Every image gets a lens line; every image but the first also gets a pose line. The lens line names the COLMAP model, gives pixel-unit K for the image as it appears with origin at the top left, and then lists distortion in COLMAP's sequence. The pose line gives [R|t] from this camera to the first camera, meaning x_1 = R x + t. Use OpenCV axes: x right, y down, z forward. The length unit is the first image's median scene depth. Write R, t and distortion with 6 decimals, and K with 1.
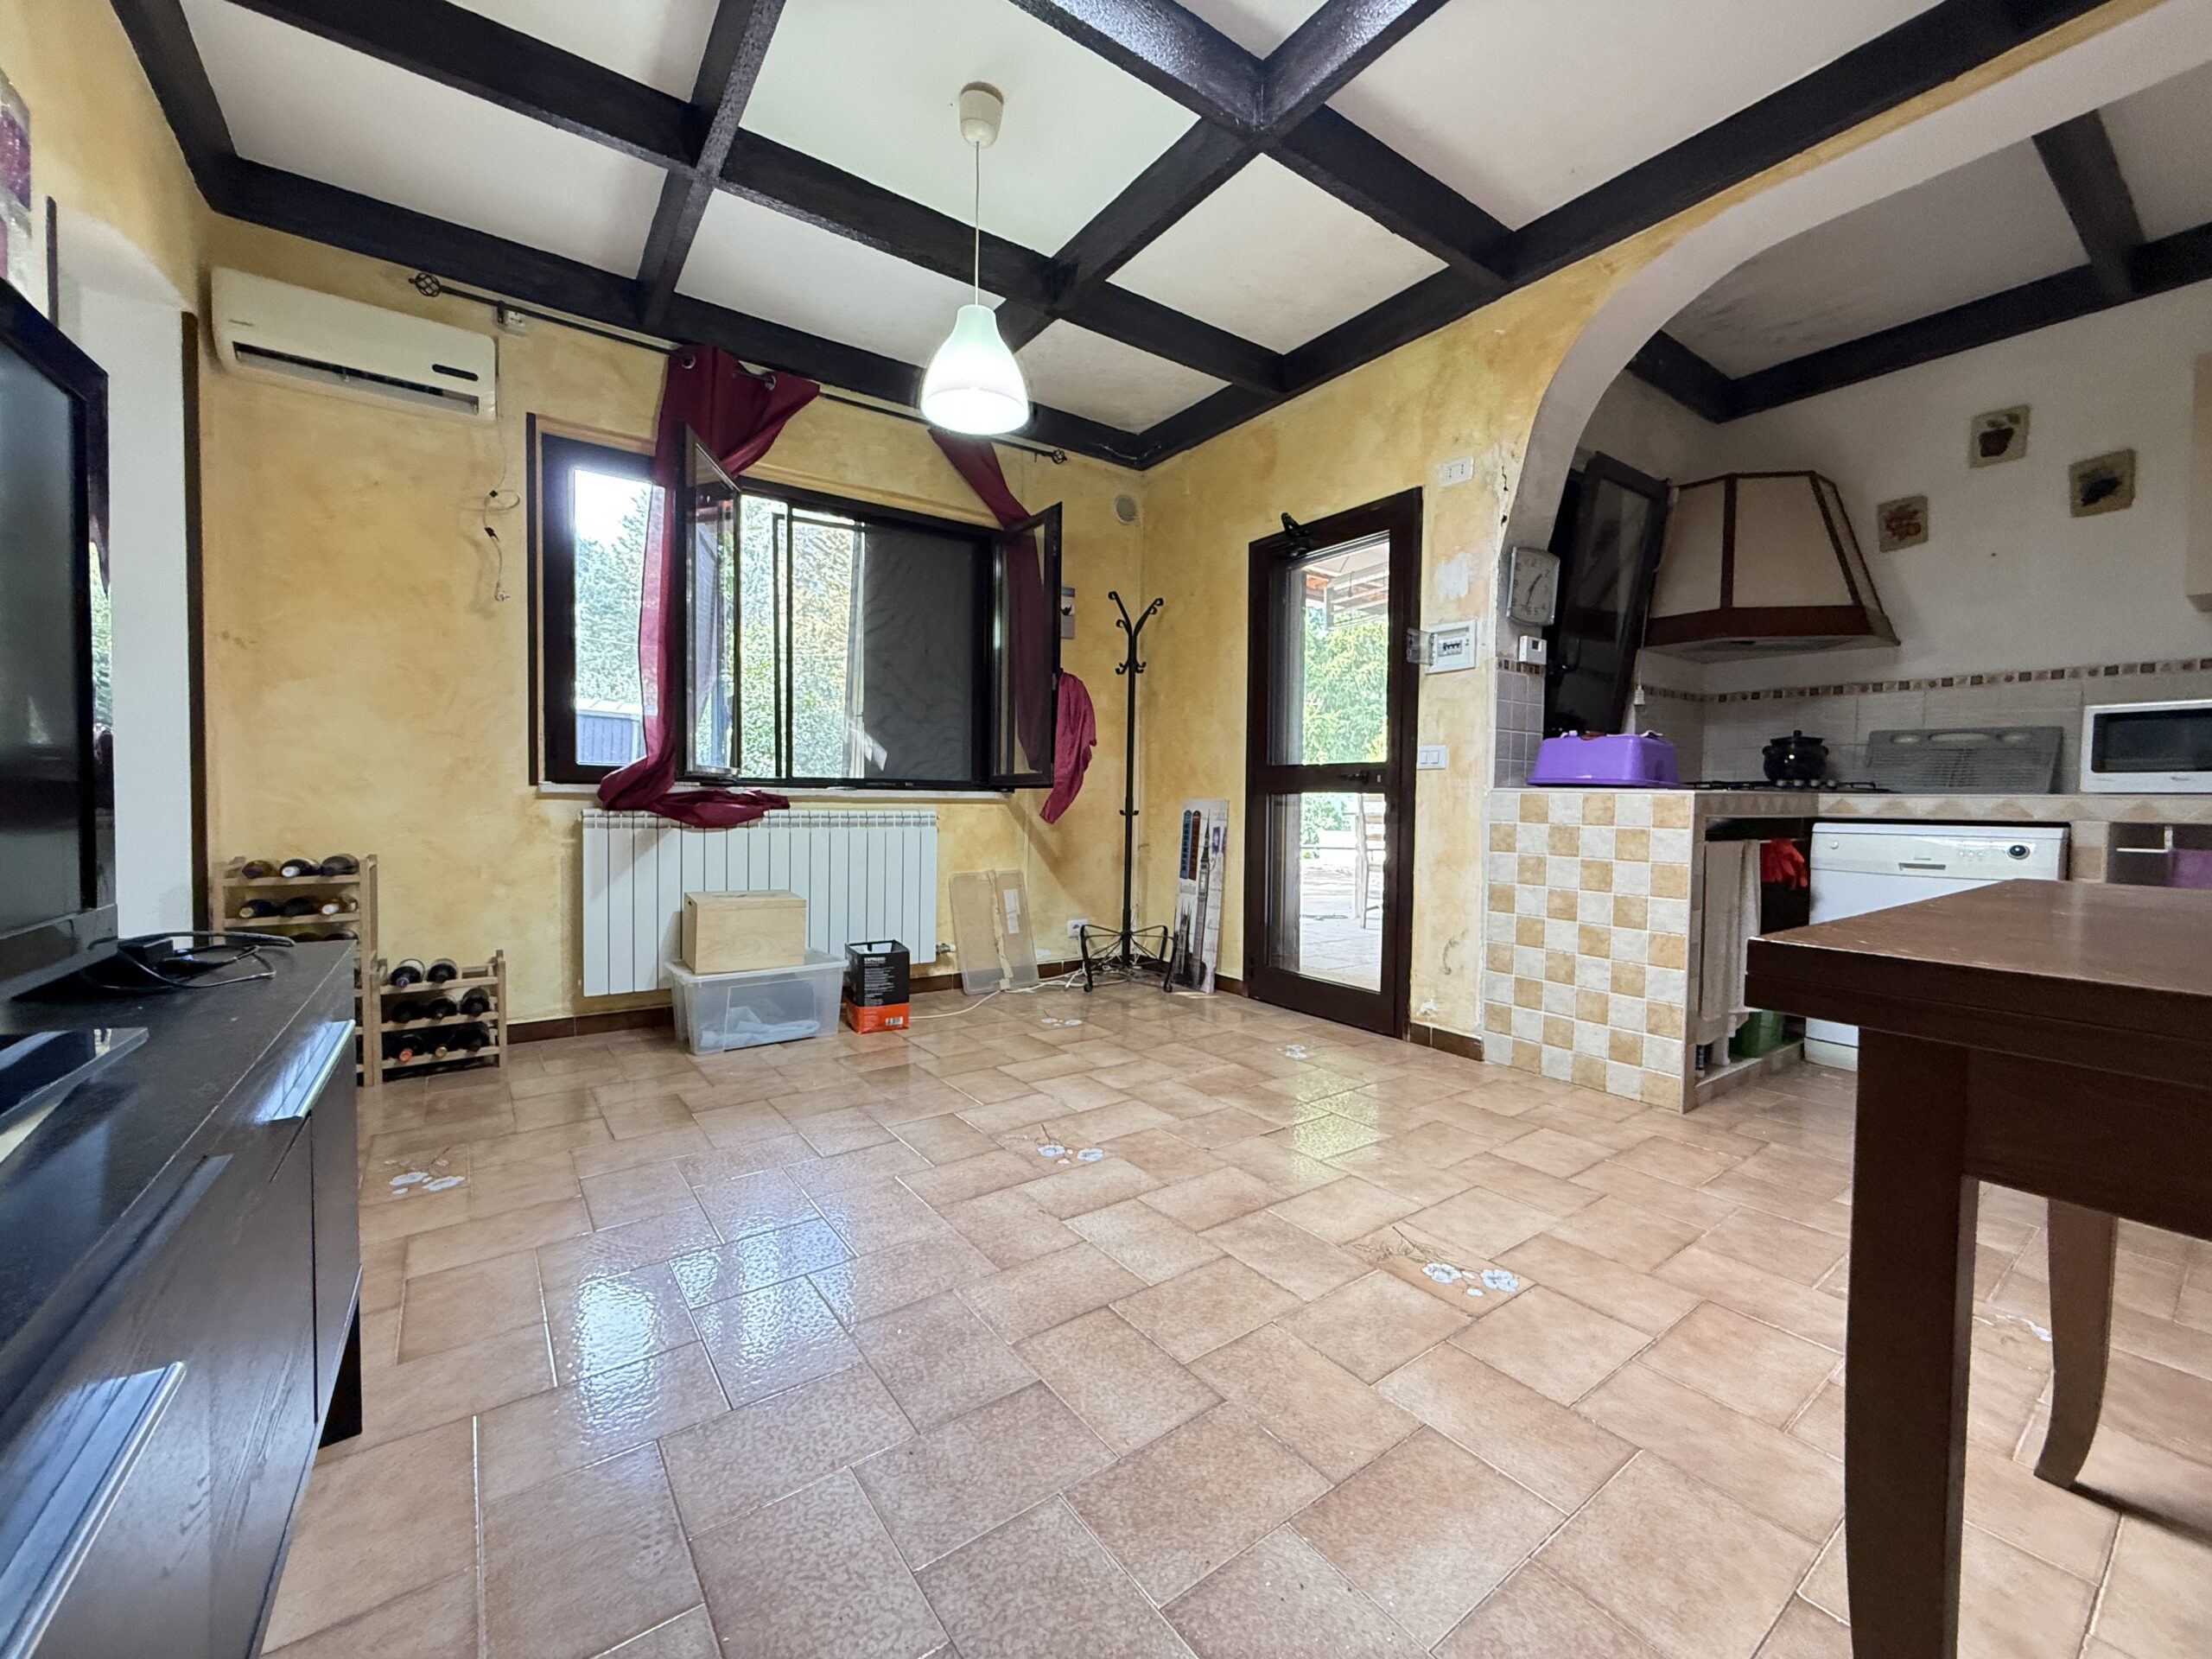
lens RADIAL K [[879.9, 0, 1100.3], [0, 879.9, 827.6], [0, 0, 1]] dist [-0.001003, 0.000284]
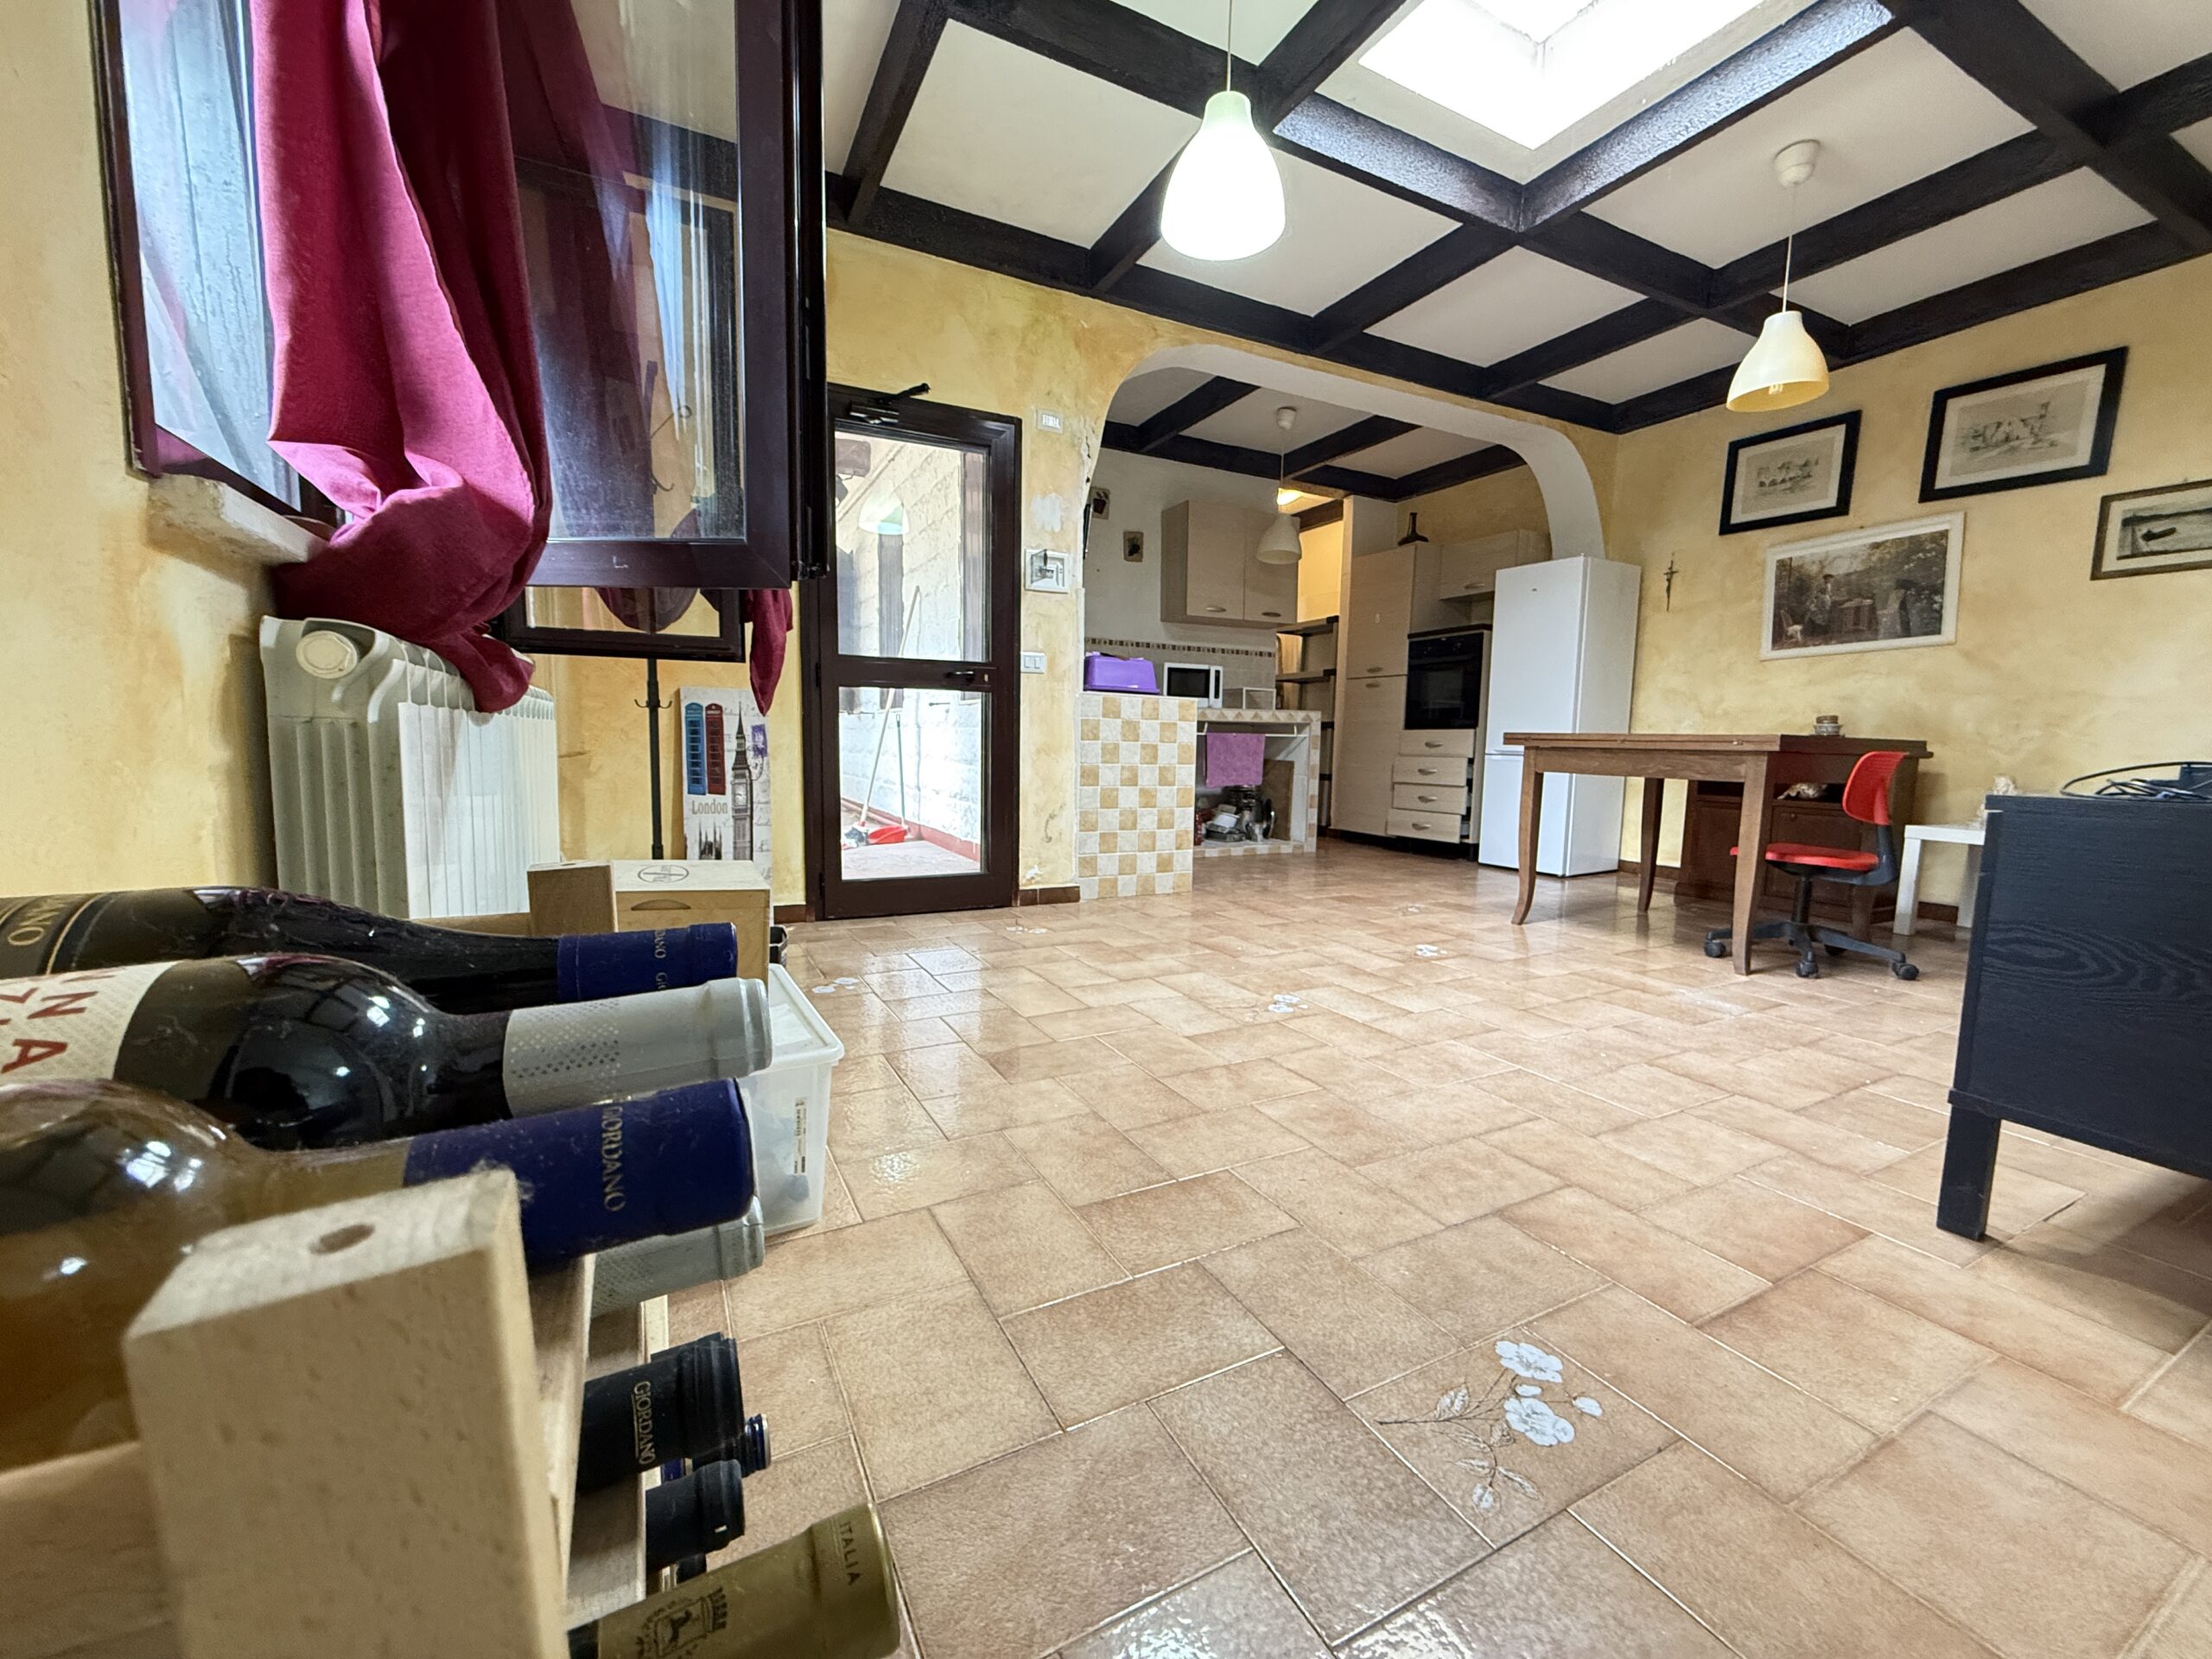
lens RADIAL K [[879.9, 0, 1098.5], [0, 879.9, 828.4], [0, 0, 1]] dist [-0.001003, 0.000284]
pose [[0.147188, -0.111282, 0.982829, -0.847736], [0.016112, 0.993789, 0.110110, 0.013347], [-0.988977, -0.000371, 0.148067, 0.785606]]
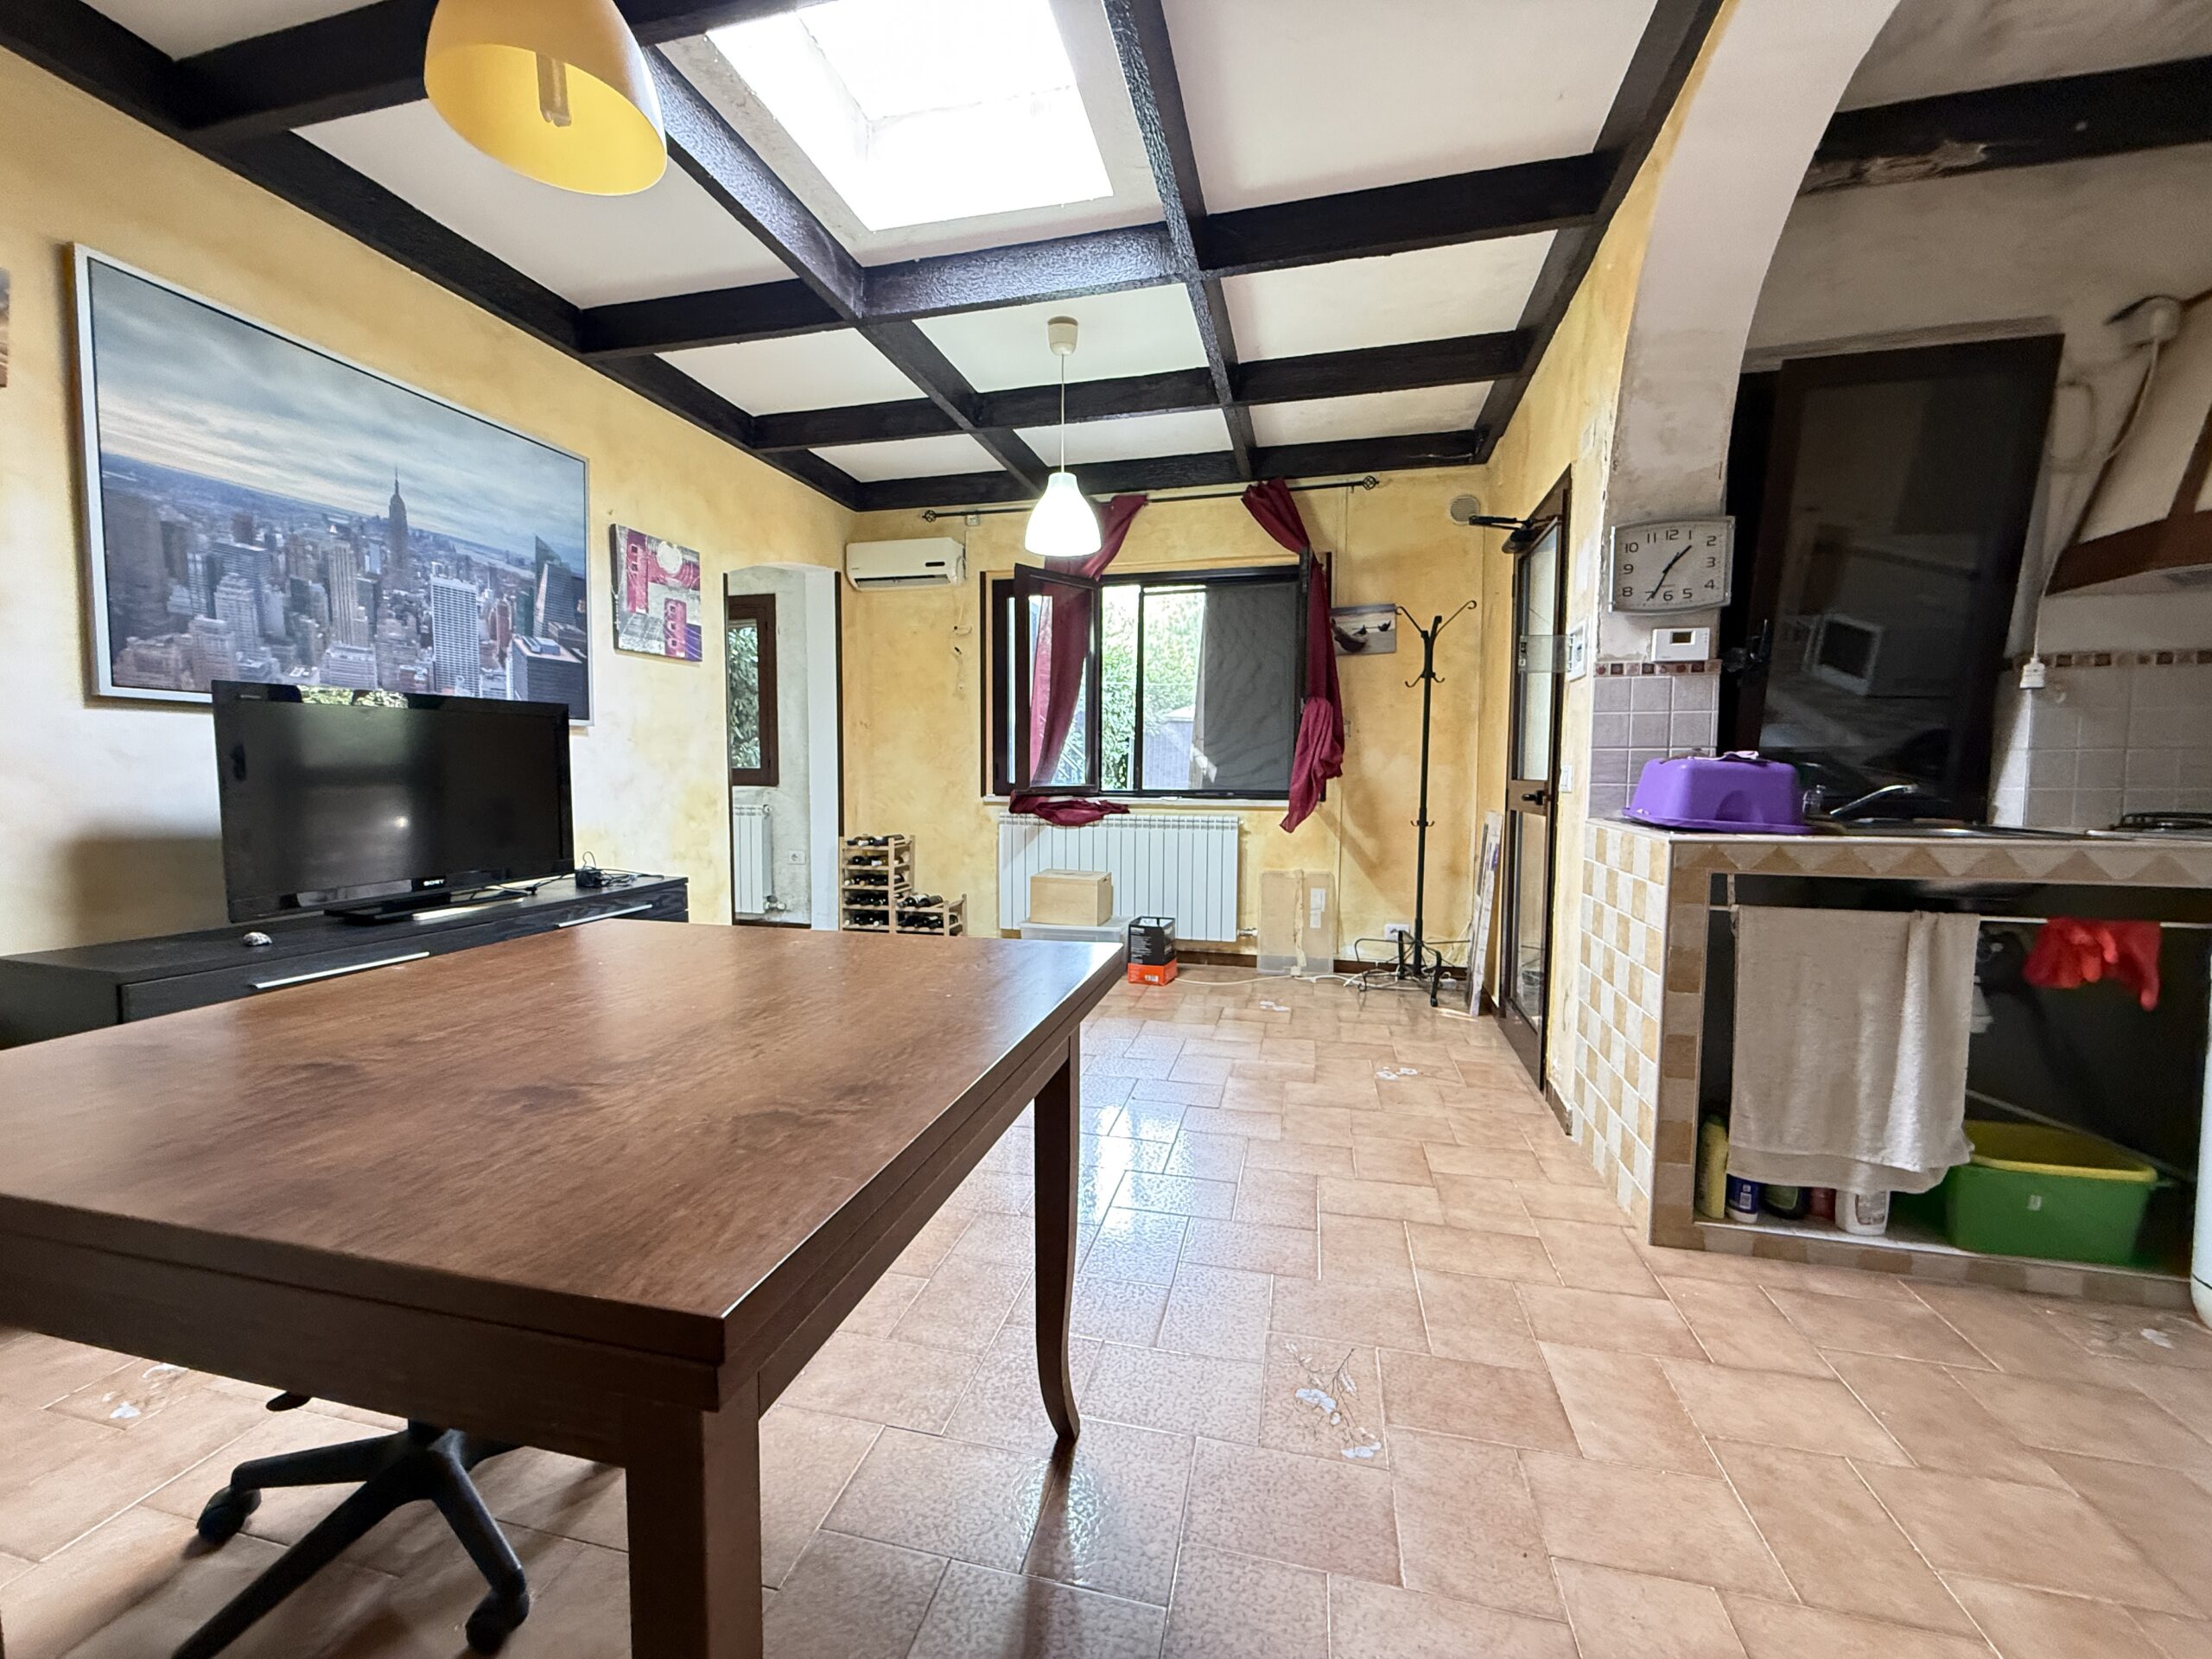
lens RADIAL K [[879.9, 0, 1097.6], [0, 879.9, 827.8], [0, 0, 1]] dist [-0.001003, 0.000284]
pose [[0.647940, 0.041235, -0.760574, 0.785120], [-0.021982, 0.999130, 0.035442, -0.055666], [0.761374, -0.006246, 0.648283, 0.095200]]
